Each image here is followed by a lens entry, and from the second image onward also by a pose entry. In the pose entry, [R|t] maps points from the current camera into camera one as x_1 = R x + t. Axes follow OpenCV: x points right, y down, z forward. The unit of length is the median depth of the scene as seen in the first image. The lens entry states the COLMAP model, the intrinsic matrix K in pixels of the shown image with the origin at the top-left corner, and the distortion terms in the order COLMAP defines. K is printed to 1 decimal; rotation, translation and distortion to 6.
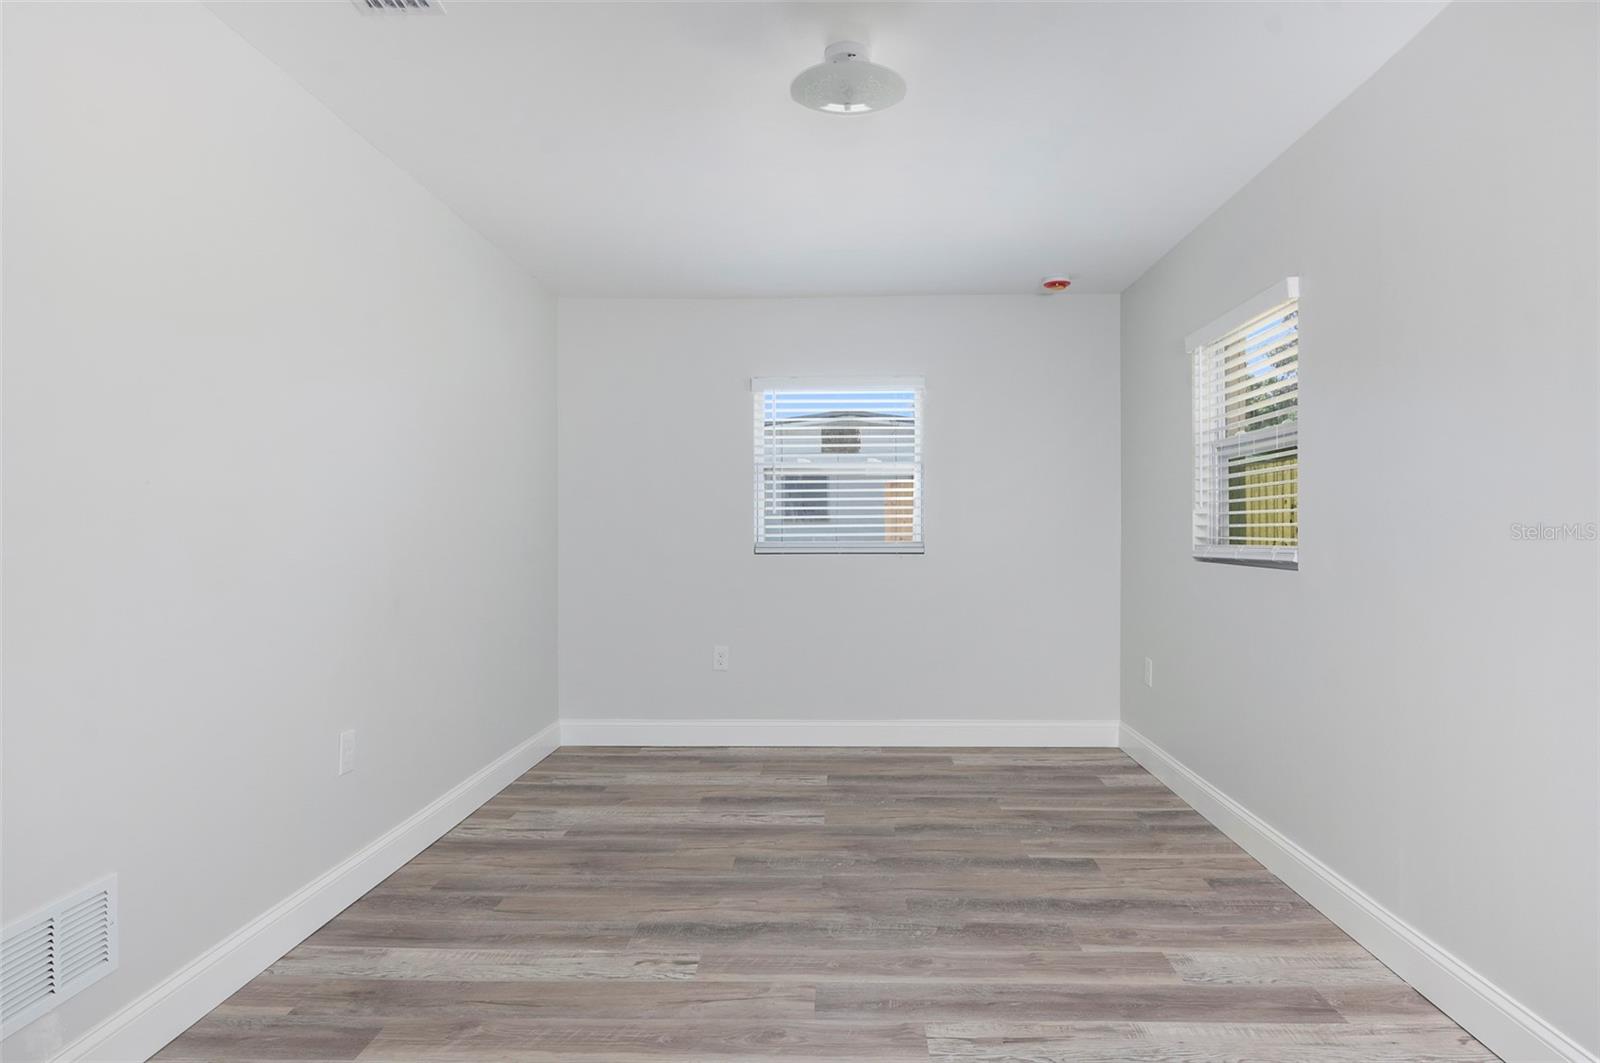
lens RADIAL K [[976.9, 0, 803.3], [0, 976.9, 532.7], [0, 0, 1]] dist [0.000964, -0.000214]
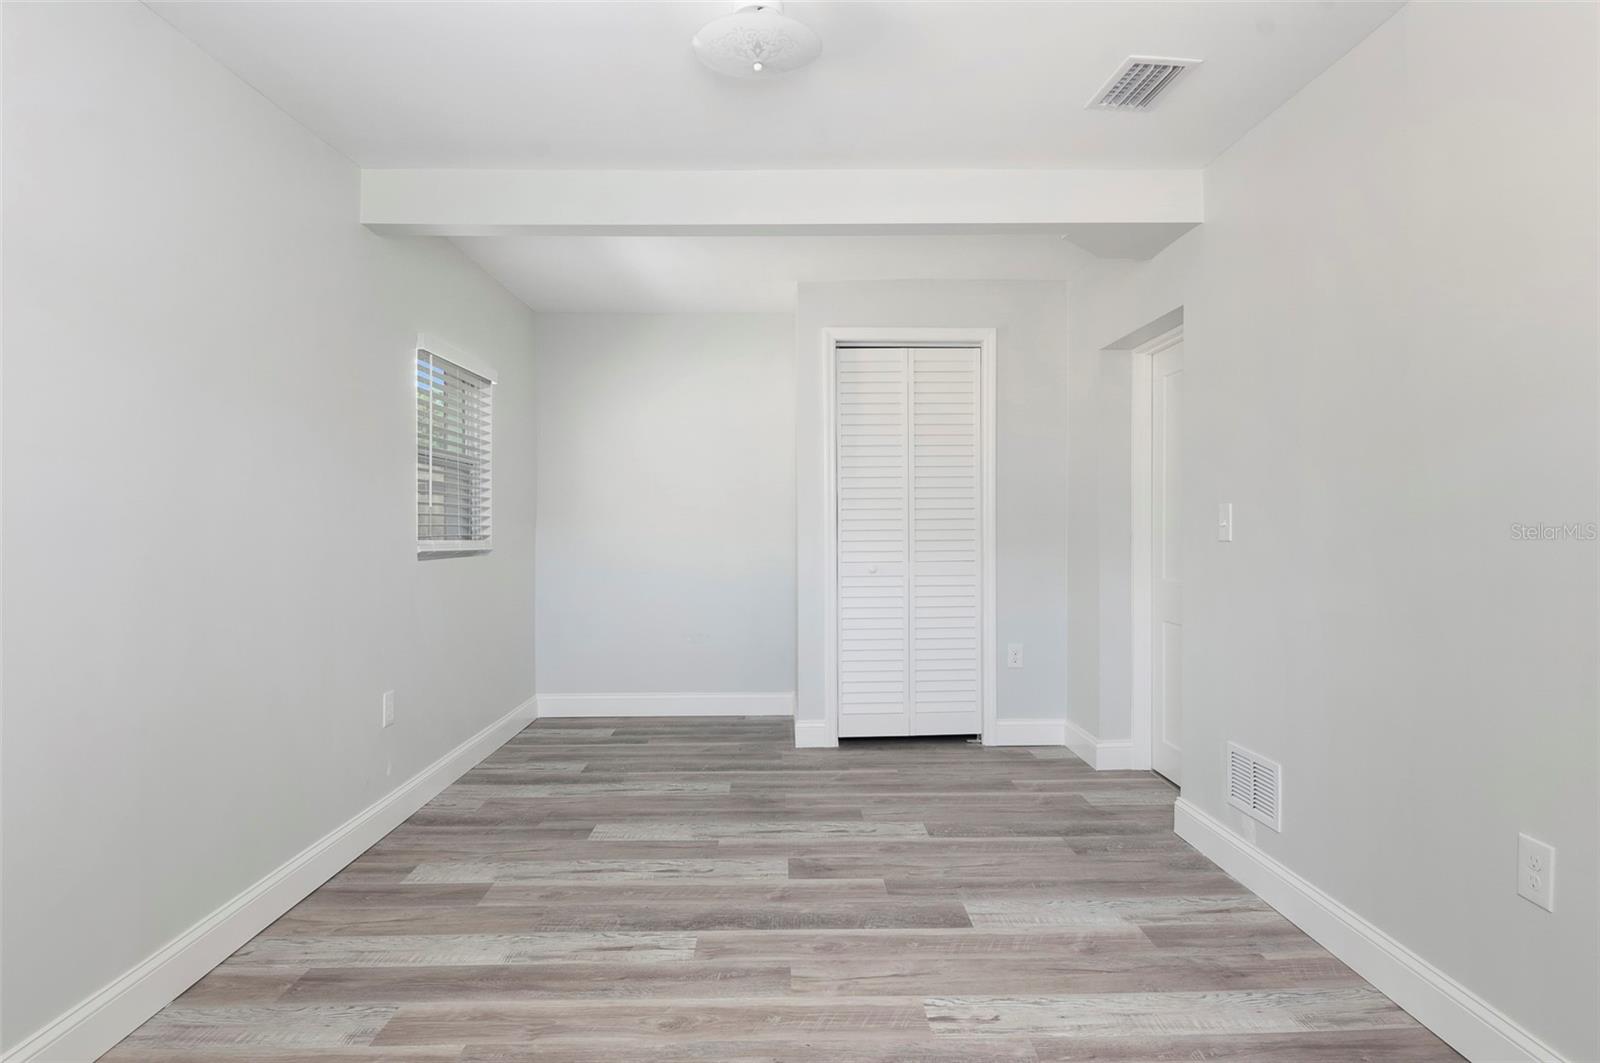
lens RADIAL K [[867.6, 0, 807.0], [0, 867.6, 530.4], [0, 0, 1]] dist [0.003286, 0.000285]
pose [[-0.997338, 0.004937, -0.072756, 0.058428], [0.004226, 0.999942, 0.009912, -0.005405], [0.072800, 0.009578, -0.997301, 1.878542]]
